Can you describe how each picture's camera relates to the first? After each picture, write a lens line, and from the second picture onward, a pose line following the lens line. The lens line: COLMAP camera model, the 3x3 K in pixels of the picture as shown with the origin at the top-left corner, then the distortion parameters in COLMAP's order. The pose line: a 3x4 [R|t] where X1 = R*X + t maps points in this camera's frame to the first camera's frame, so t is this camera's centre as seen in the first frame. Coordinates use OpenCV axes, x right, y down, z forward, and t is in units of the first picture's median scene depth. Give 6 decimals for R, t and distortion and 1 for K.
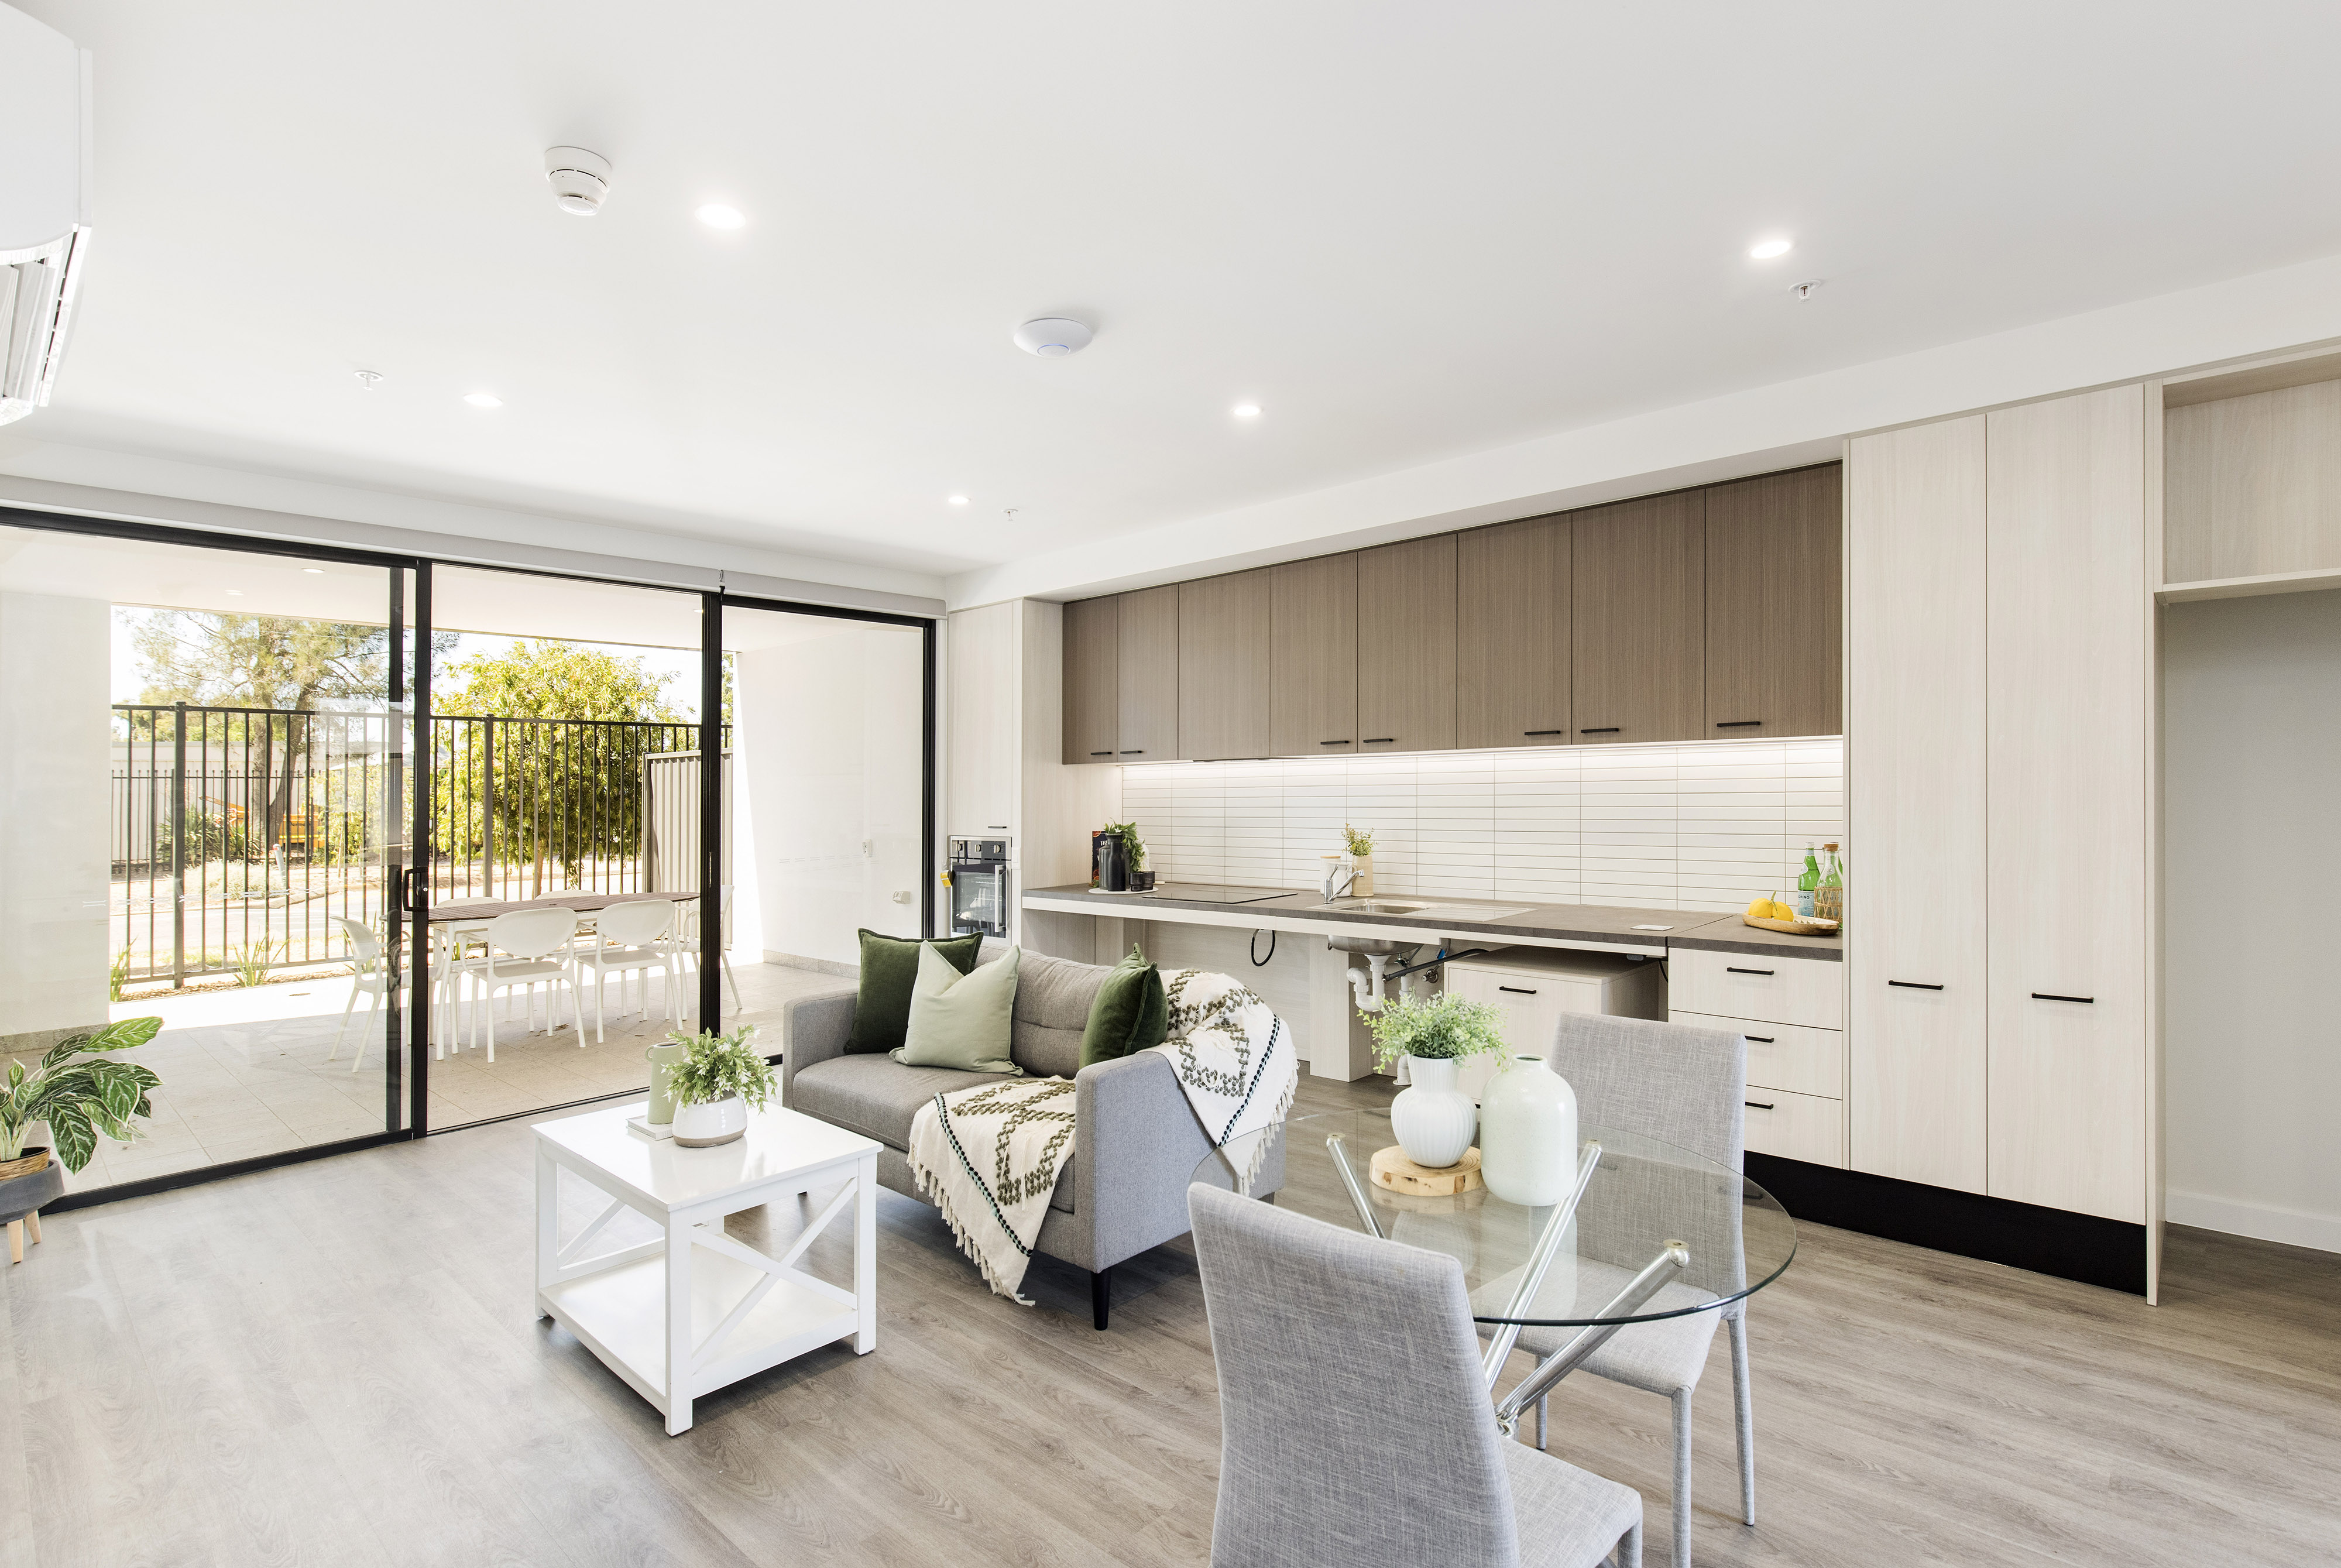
lens RADIAL K [[1171.1, 0, 1177.9], [0, 1171.1, 789.2], [0, 0, 1]] dist [0.007179, 0.000601]
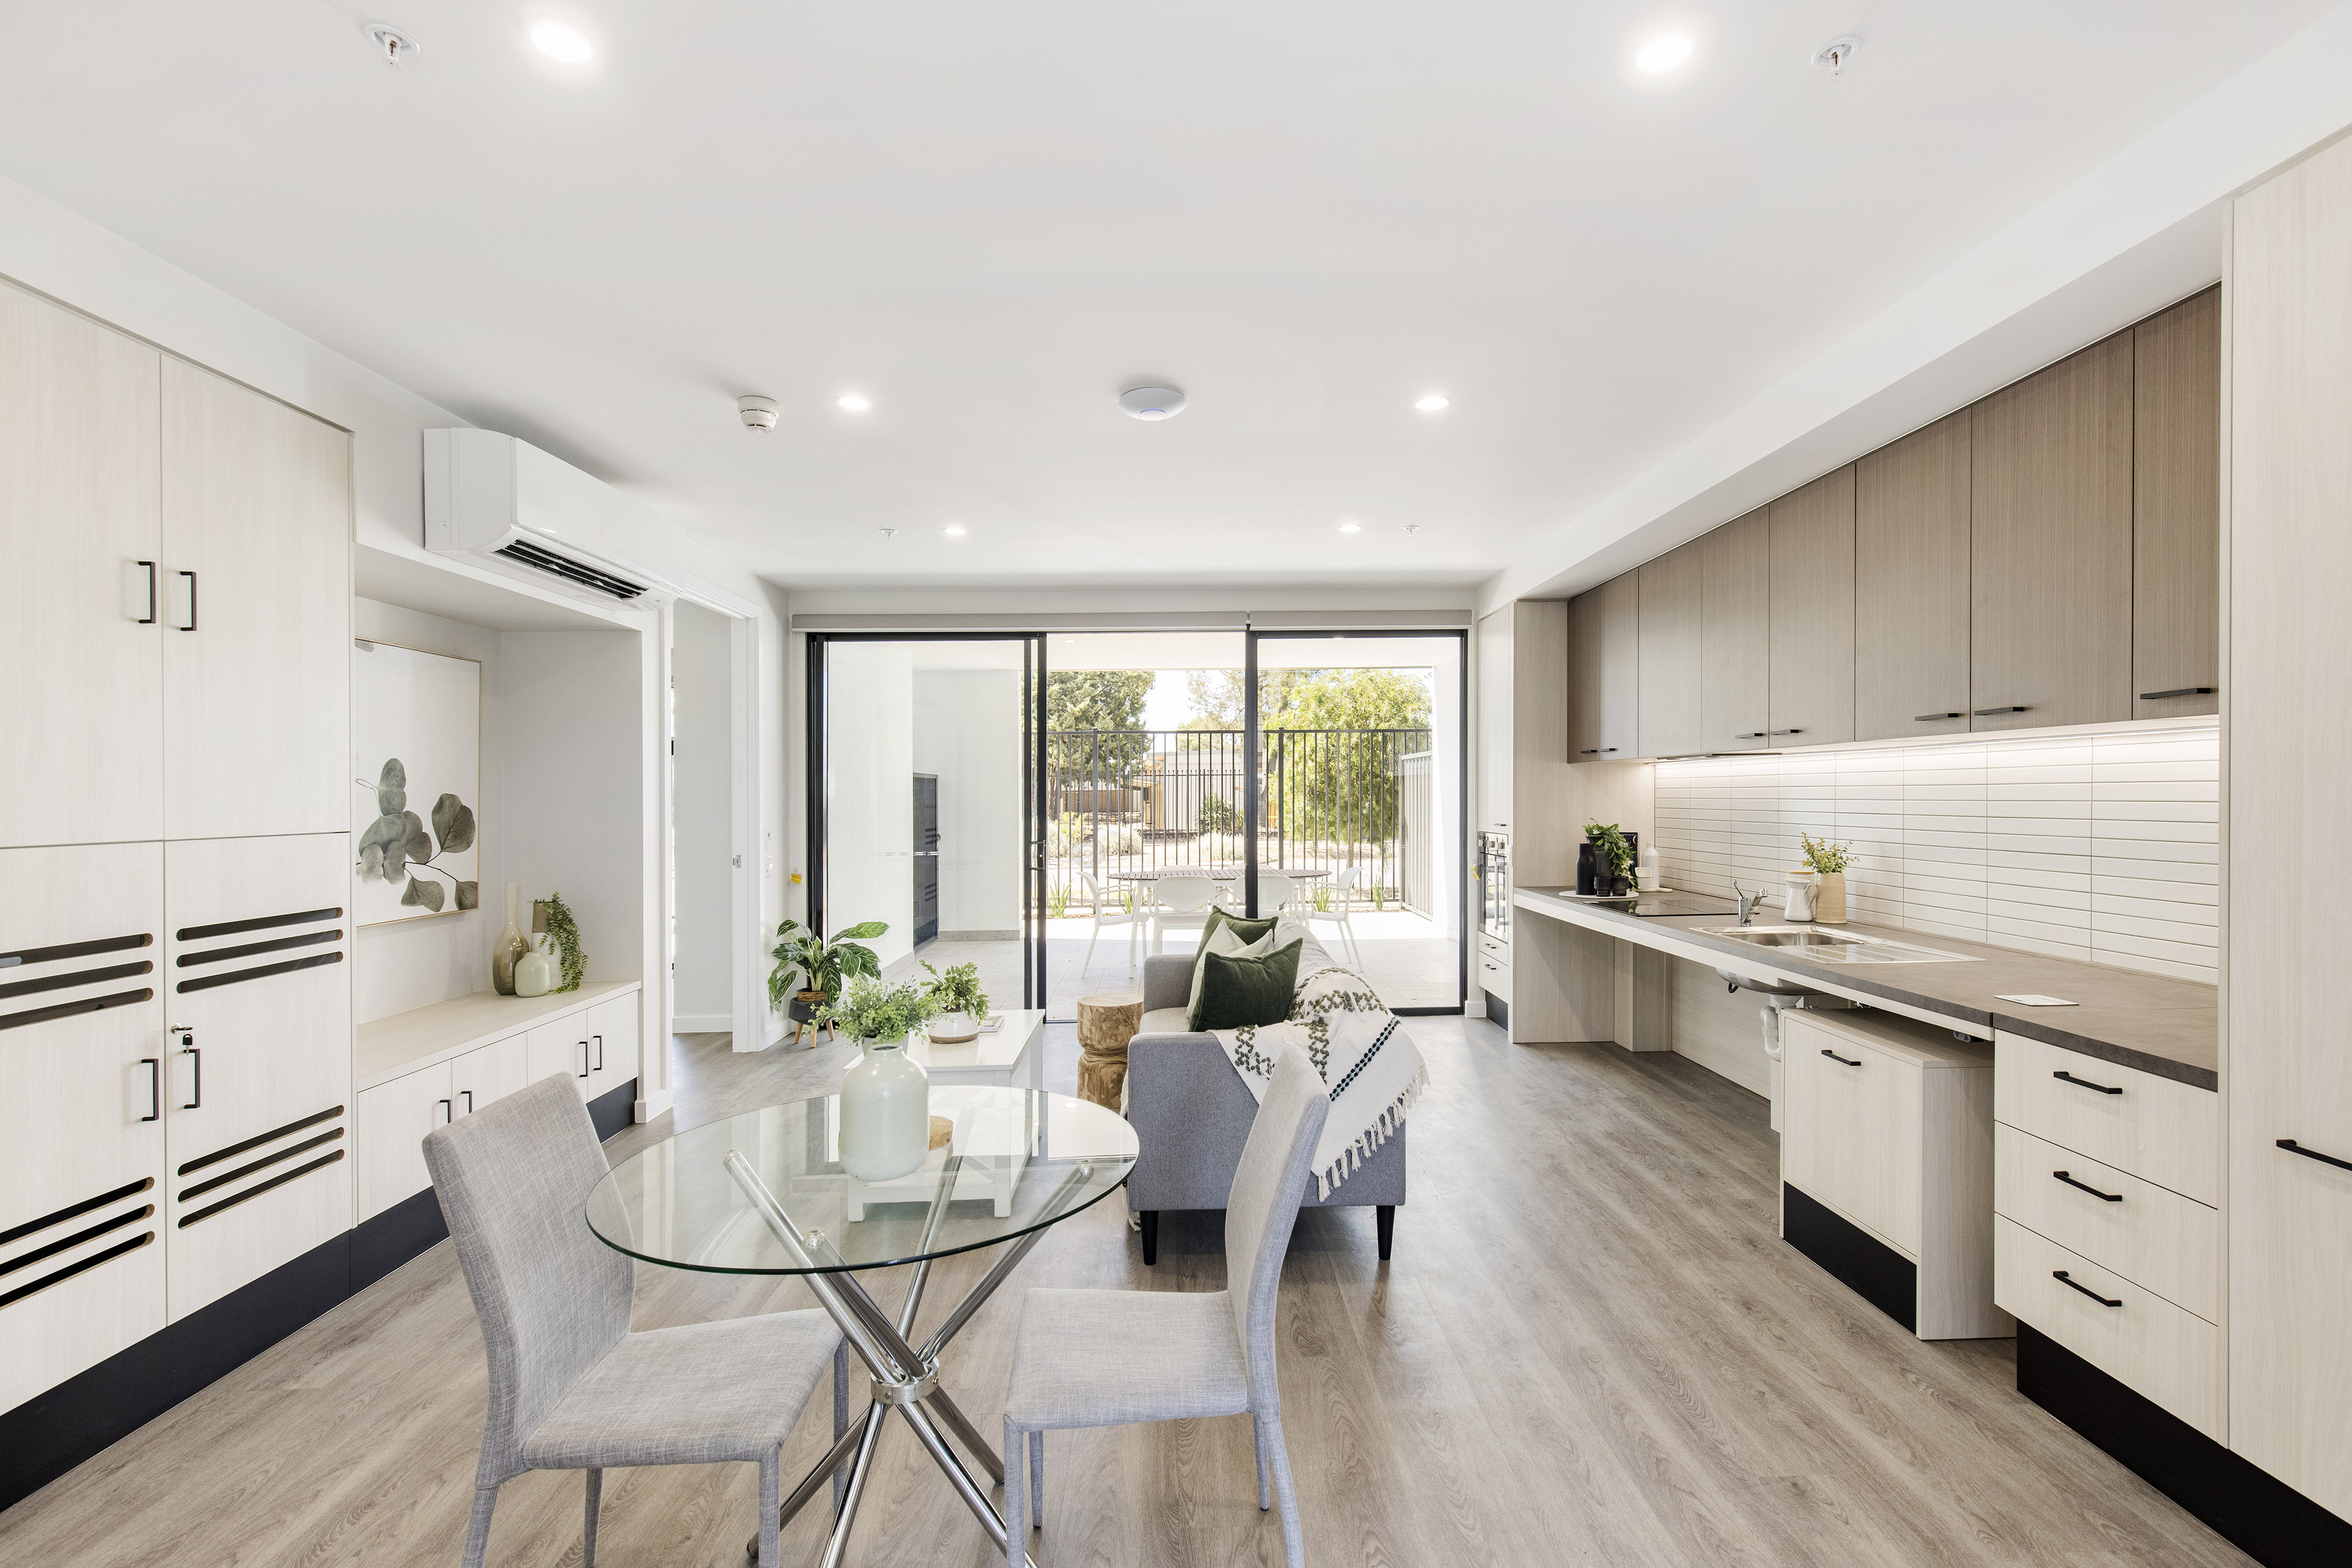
lens RADIAL K [[1087.9, 0, 1179.9], [0, 1087.9, 784.9], [0, 0, 1]] dist [0.002688, 0.000569]
pose [[0.688599, 0.002132, -0.725140, 0.398003], [-0.000435, 0.999997, 0.002527, -0.005857], [0.725143, -0.001424, 0.688597, 0.159131]]
